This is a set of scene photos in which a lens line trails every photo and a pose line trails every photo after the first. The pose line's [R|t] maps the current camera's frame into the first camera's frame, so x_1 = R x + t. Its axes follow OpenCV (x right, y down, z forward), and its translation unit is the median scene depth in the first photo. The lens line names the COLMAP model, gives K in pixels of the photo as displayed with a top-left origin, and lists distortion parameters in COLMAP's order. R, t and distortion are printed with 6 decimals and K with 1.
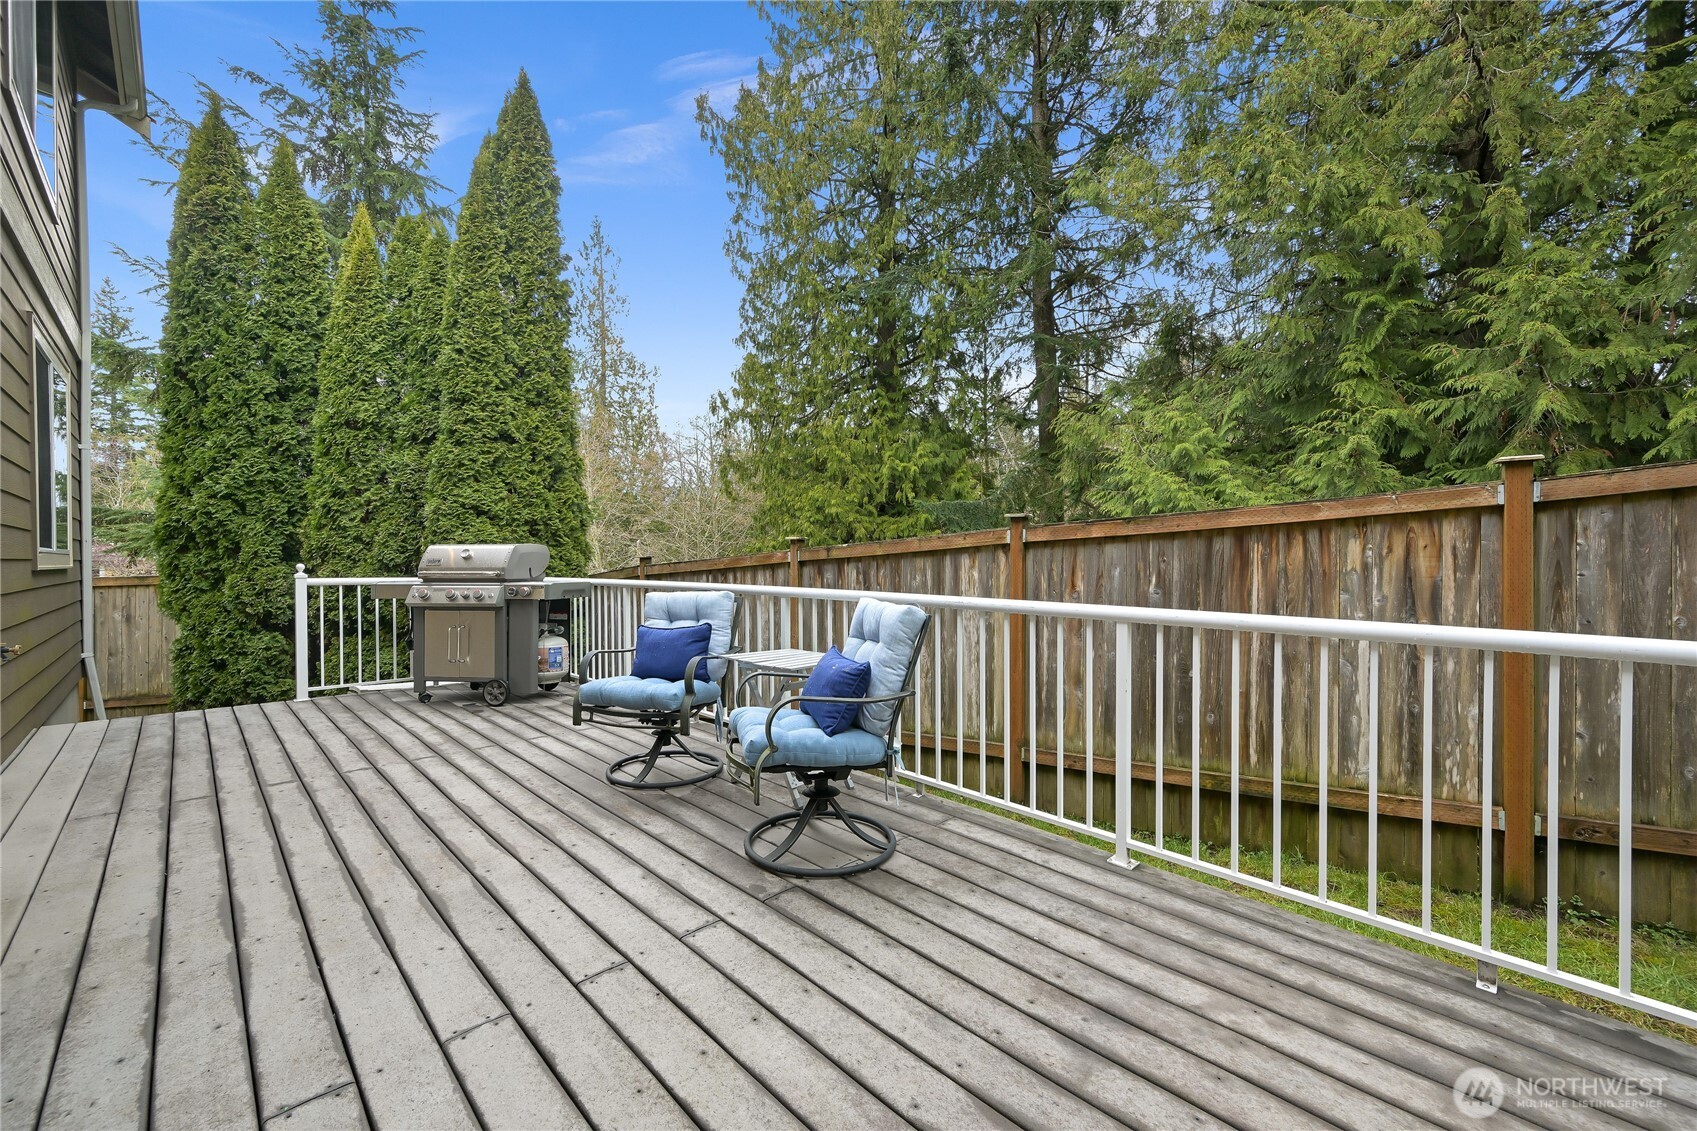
lens RADIAL K [[685.7, 0, 848.1], [0, 685.7, 586.9], [0, 0, 1]] dist [0.000073, -0.009653]
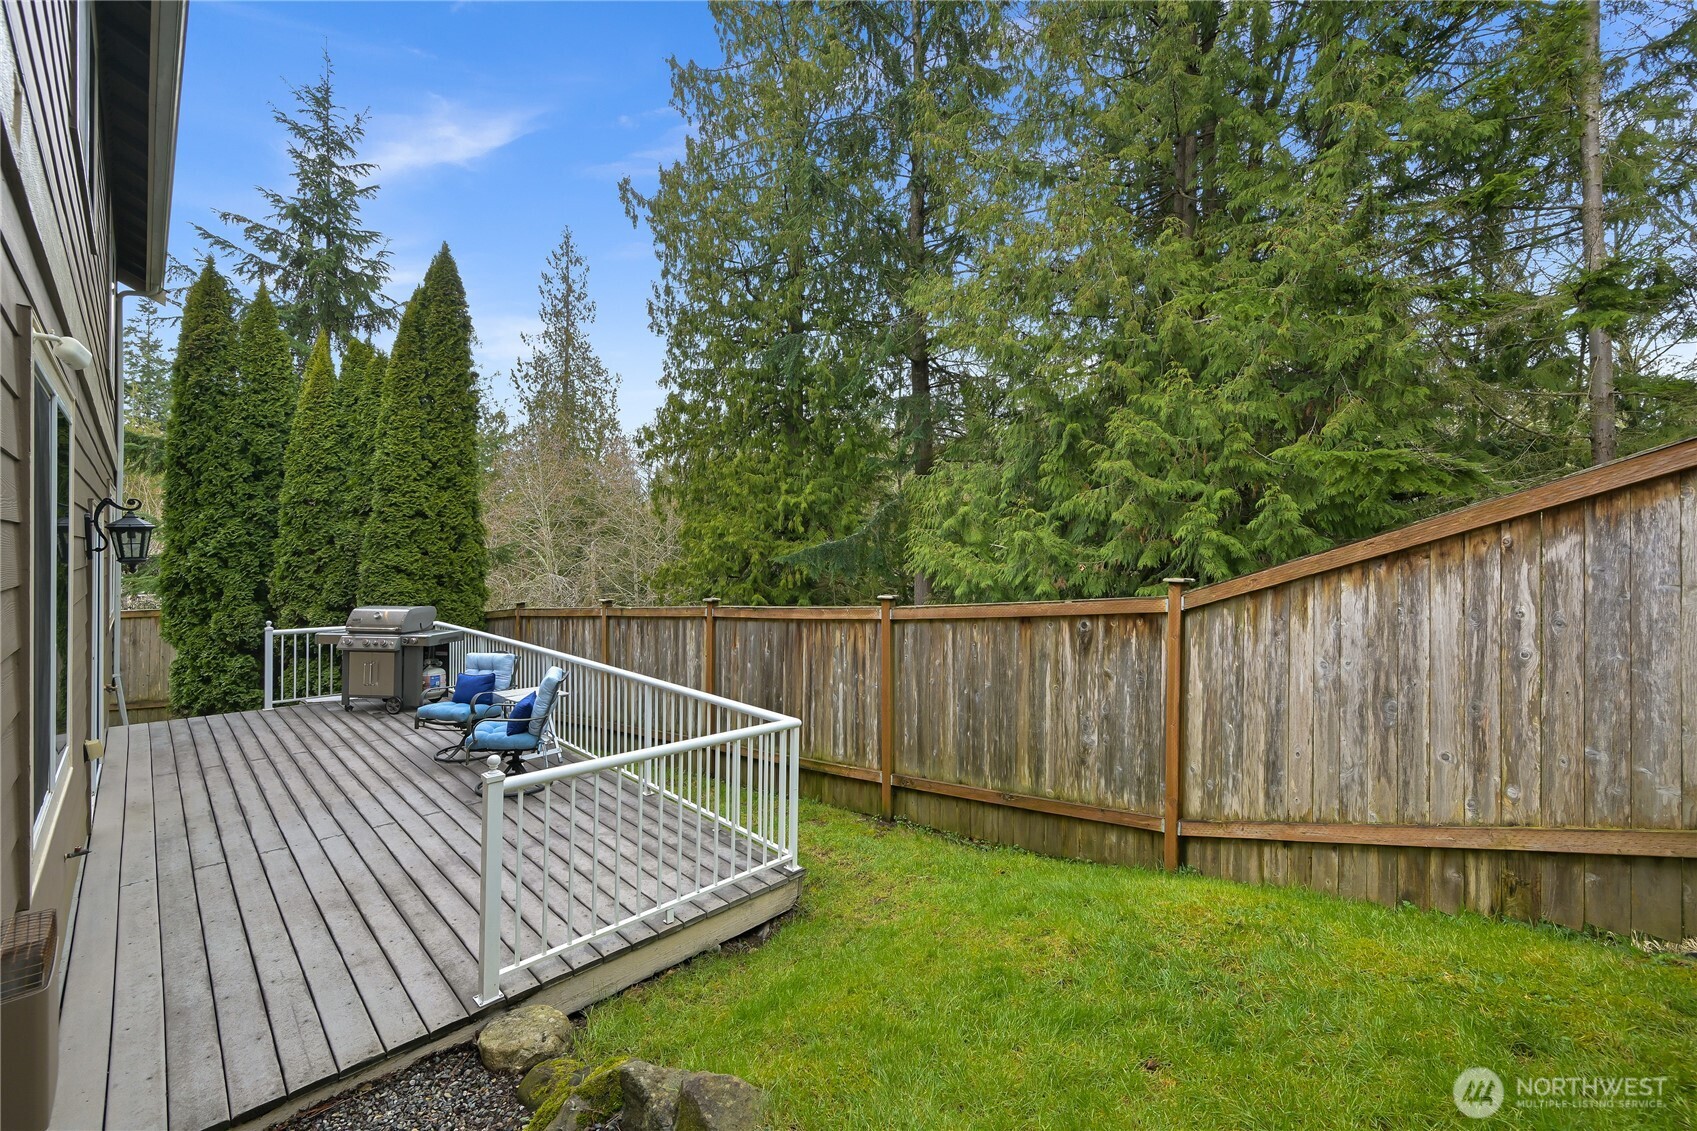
lens RADIAL K [[675.0, 0, 848.5], [0, 675.0, 565.5], [0, 0, 1]] dist [-0.018315, -0.004451]
pose [[0.998914, 0.006029, 0.046193, 0.297496], [-0.005002, 0.999738, -0.022332, -0.090123], [-0.046316, 0.022077, 0.998683, -0.382560]]
